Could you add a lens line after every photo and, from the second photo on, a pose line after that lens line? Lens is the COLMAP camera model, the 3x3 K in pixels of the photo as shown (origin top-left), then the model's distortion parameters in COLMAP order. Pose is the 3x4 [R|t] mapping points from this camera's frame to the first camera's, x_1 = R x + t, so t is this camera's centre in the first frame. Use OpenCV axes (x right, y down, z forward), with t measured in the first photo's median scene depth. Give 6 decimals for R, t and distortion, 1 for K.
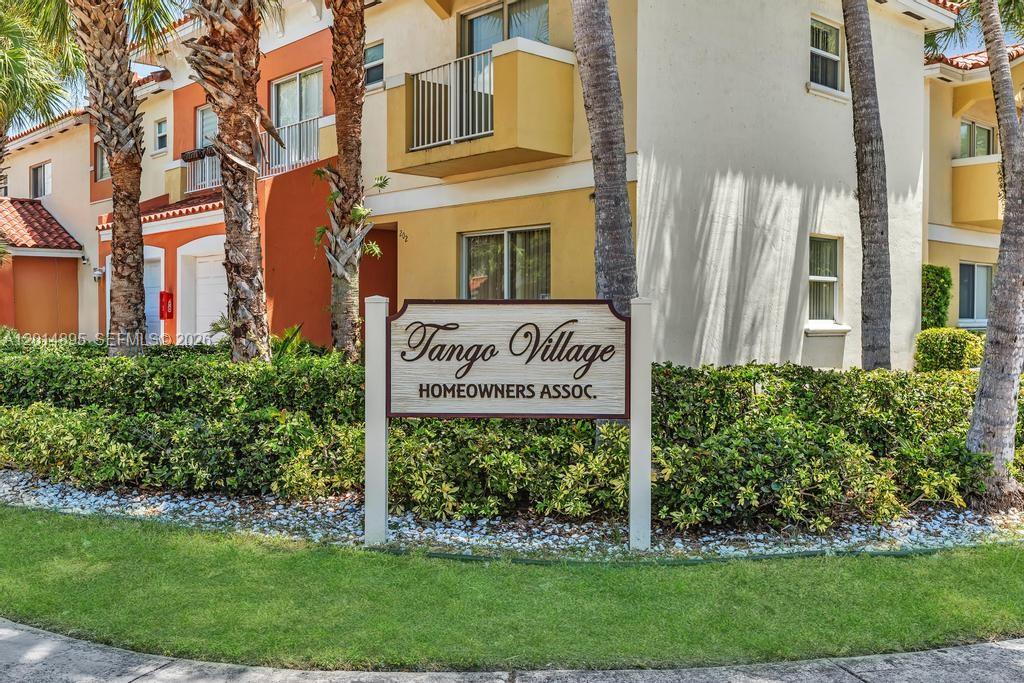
lens RADIAL K [[982.6, 0, 485.5], [0, 982.6, 322.1], [0, 0, 1]] dist [0.047470, -0.000935]
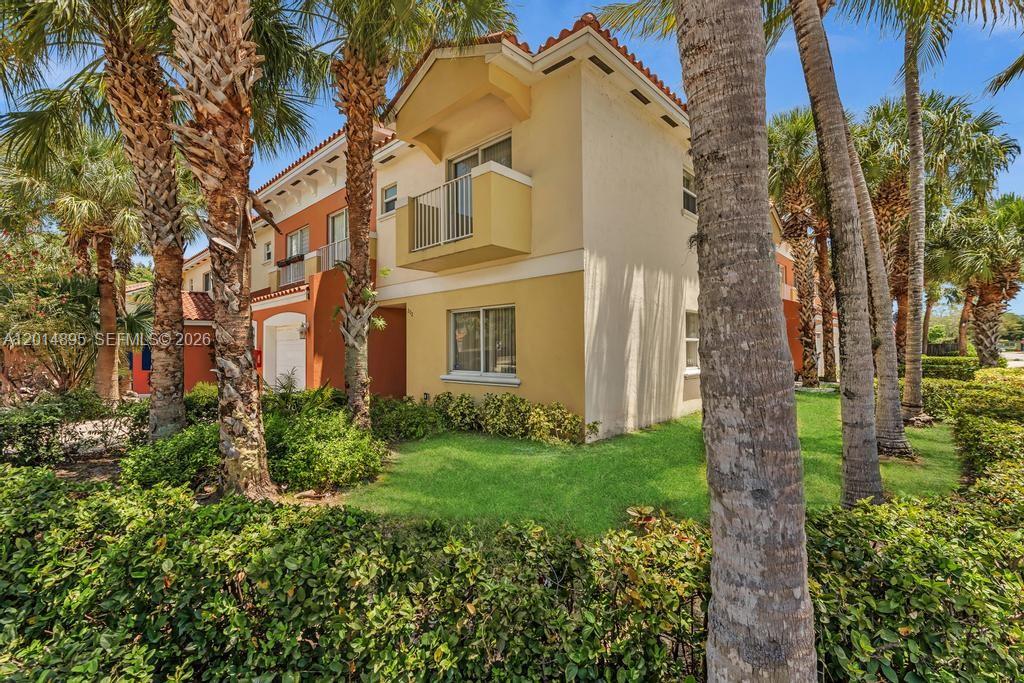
lens RADIAL K [[470.0, 0, 507.5], [0, 470.0, 332.2], [0, 0, 1]] dist [-0.000458, 0.000164]
pose [[0.995893, -0.008961, 0.090094, -0.003556], [0.012725, 0.999066, -0.041288, -0.036337], [-0.089640, 0.042265, 0.995077, 0.385260]]
